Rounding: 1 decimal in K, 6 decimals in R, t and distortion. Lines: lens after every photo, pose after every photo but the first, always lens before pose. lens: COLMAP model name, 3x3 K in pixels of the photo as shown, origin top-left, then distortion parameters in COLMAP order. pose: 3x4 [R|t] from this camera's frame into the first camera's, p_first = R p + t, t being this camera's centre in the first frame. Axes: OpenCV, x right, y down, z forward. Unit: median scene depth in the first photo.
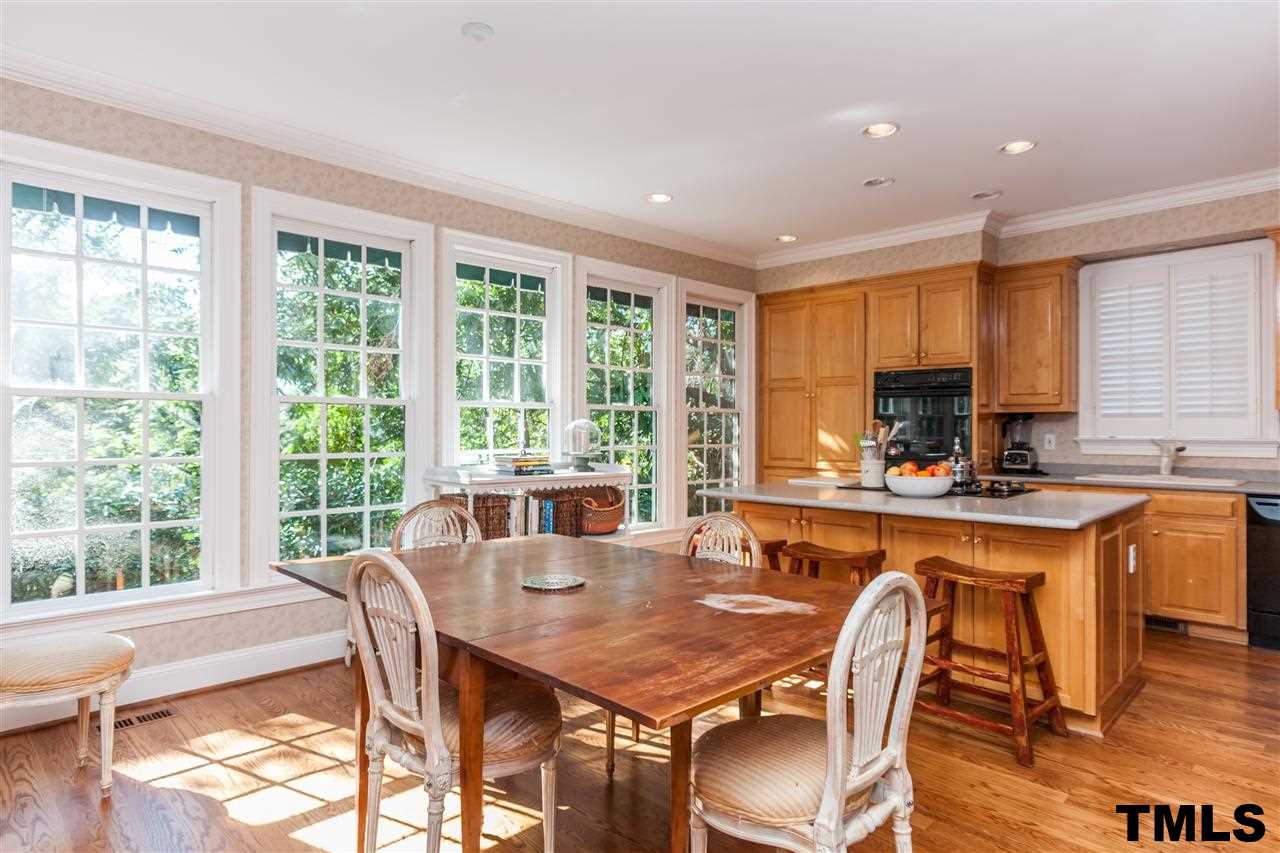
lens RADIAL K [[740.2, 0, 640.0], [0, 740.2, 426.5], [0, 0, 1]] dist [-0.004630, 0.001180]
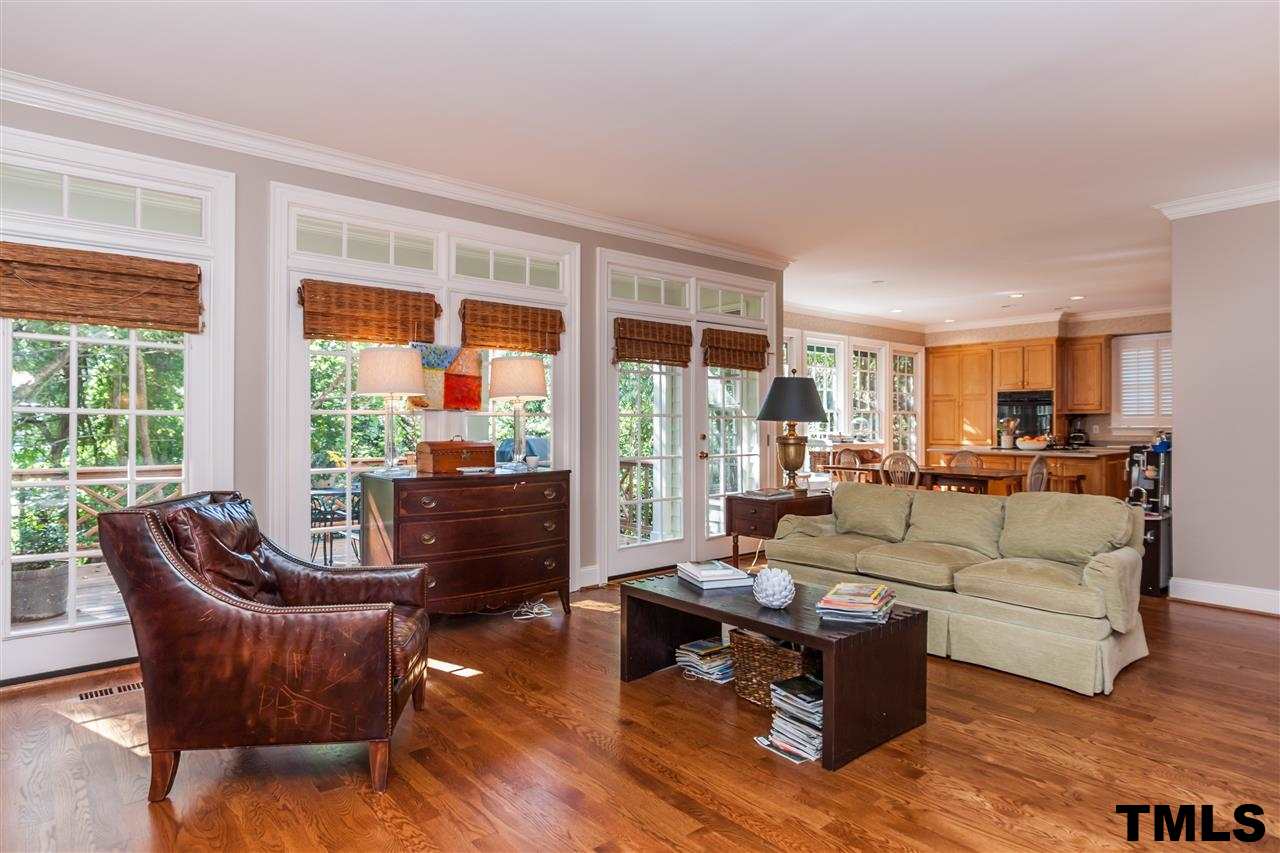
lens RADIAL K [[726.2, 0, 640.0], [0, 726.2, 426.5], [0, 0, 1]] dist [0.005335, 0.001451]
pose [[0.996978, -0.000176, -0.077681, -0.481459], [0.000309, 0.999999, 0.001691, 0.010644], [0.077680, -0.001710, 0.996977, -0.984785]]
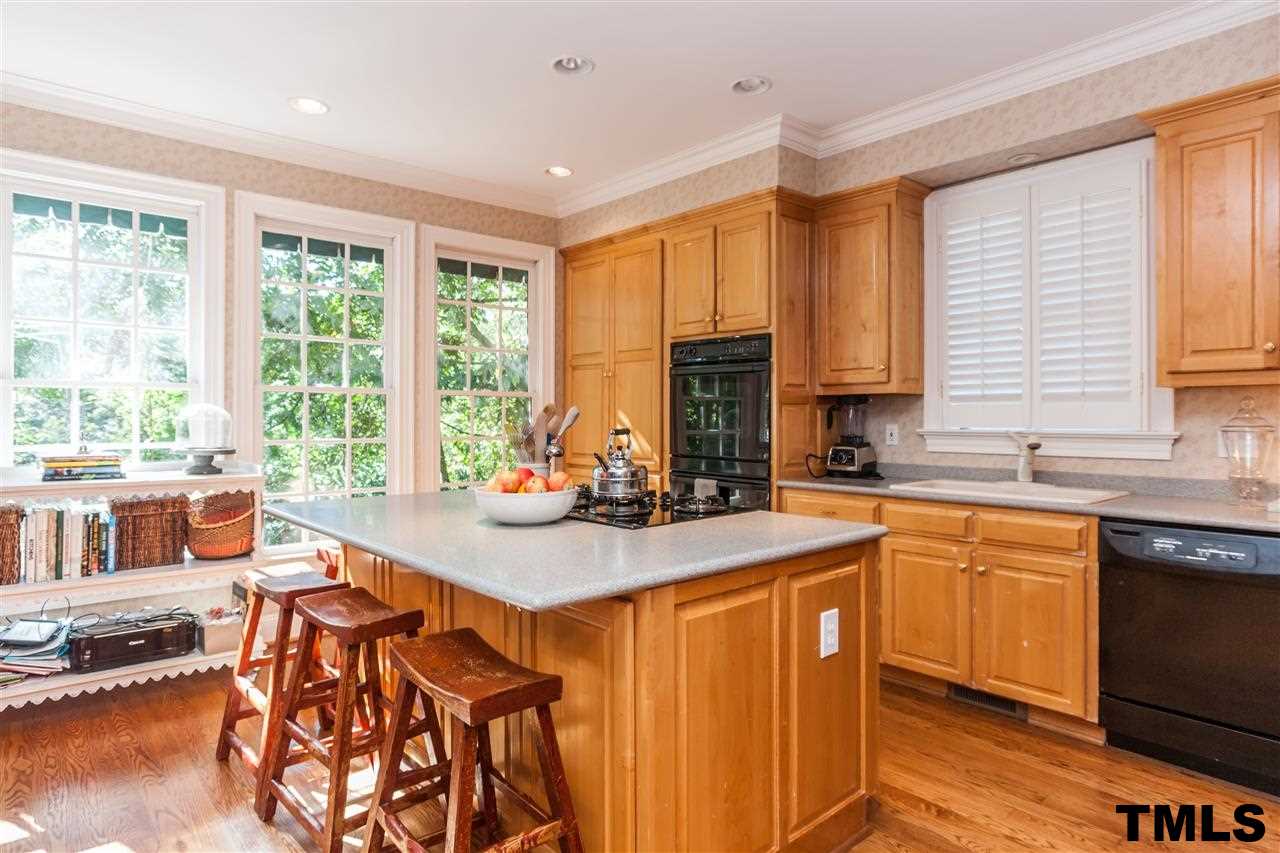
lens RADIAL K [[744.0, 0, 624.2], [0, 744.0, 418.1], [0, 0, 1]] dist [-0.031984, 0.023455]
pose [[0.997789, -0.000173, -0.066459, 0.349885], [0.000332, 0.999997, 0.002382, 0.002371], [0.066458, -0.002398, 0.997786, 0.253912]]
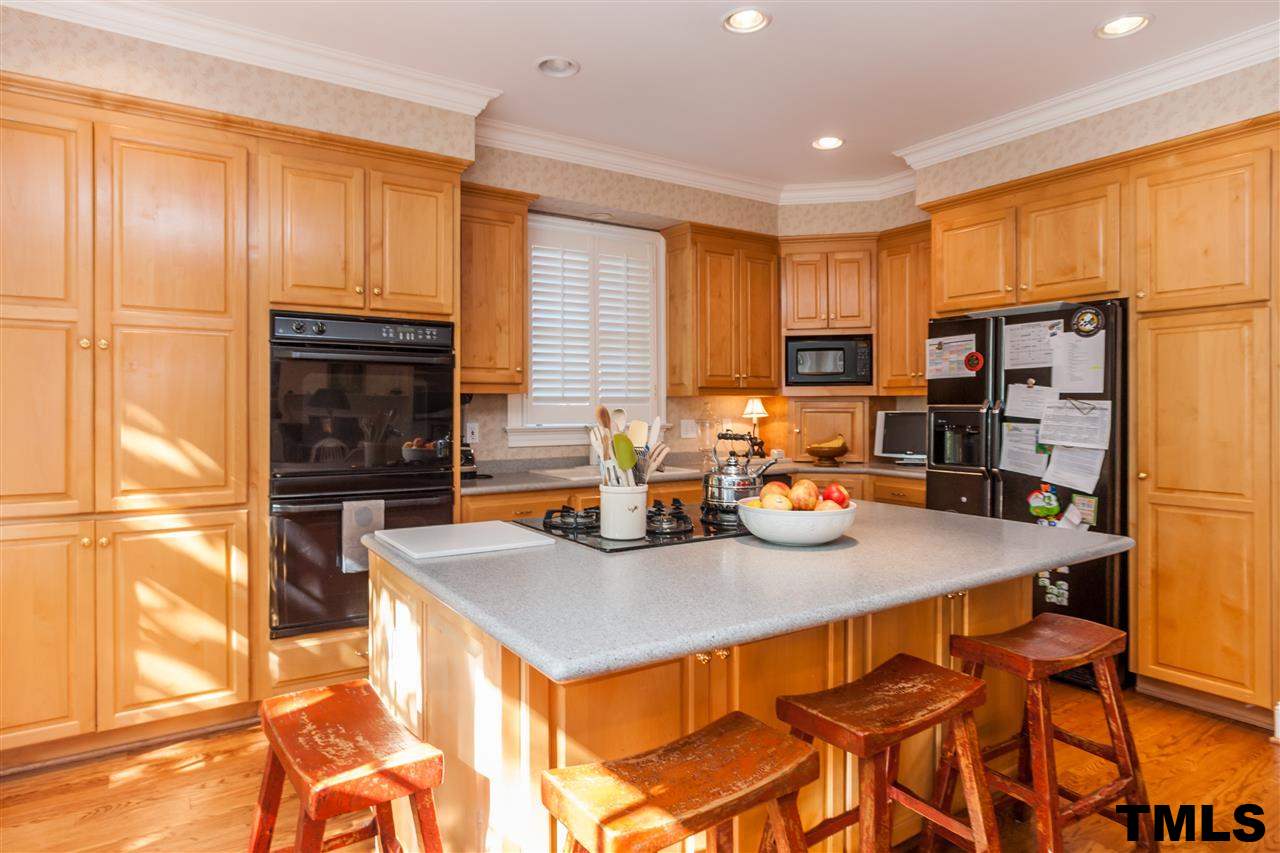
lens RADIAL K [[719.3, 0, 646.3], [0, 719.3, 410.5], [0, 0, 1]] dist [-0.037782, 0.027619]
pose [[0.196578, -0.004158, 0.980479, -0.130841], [-0.000013, 0.999991, 0.004244, -0.005540], [-0.980488, -0.000847, 0.196576, 0.707561]]
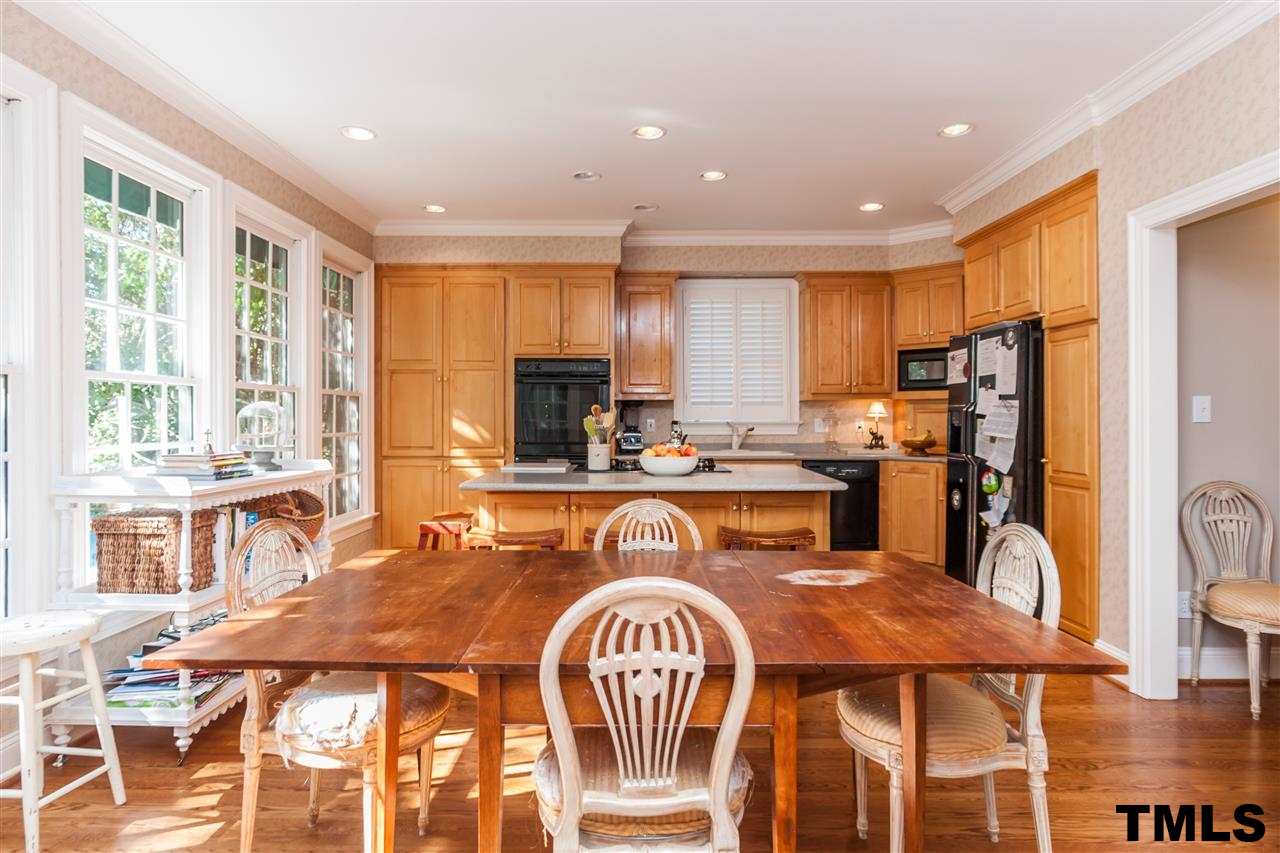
lens RADIAL K [[745.0, 0, 653.9], [0, 745.0, 419.1], [0, 0, 1]] dist [-0.028608, 0.000380]
pose [[0.701525, -0.005178, 0.712626, -0.298410], [0.000766, 0.999979, 0.006511, 0.003288], [-0.712644, -0.004022, 0.701514, 0.169608]]
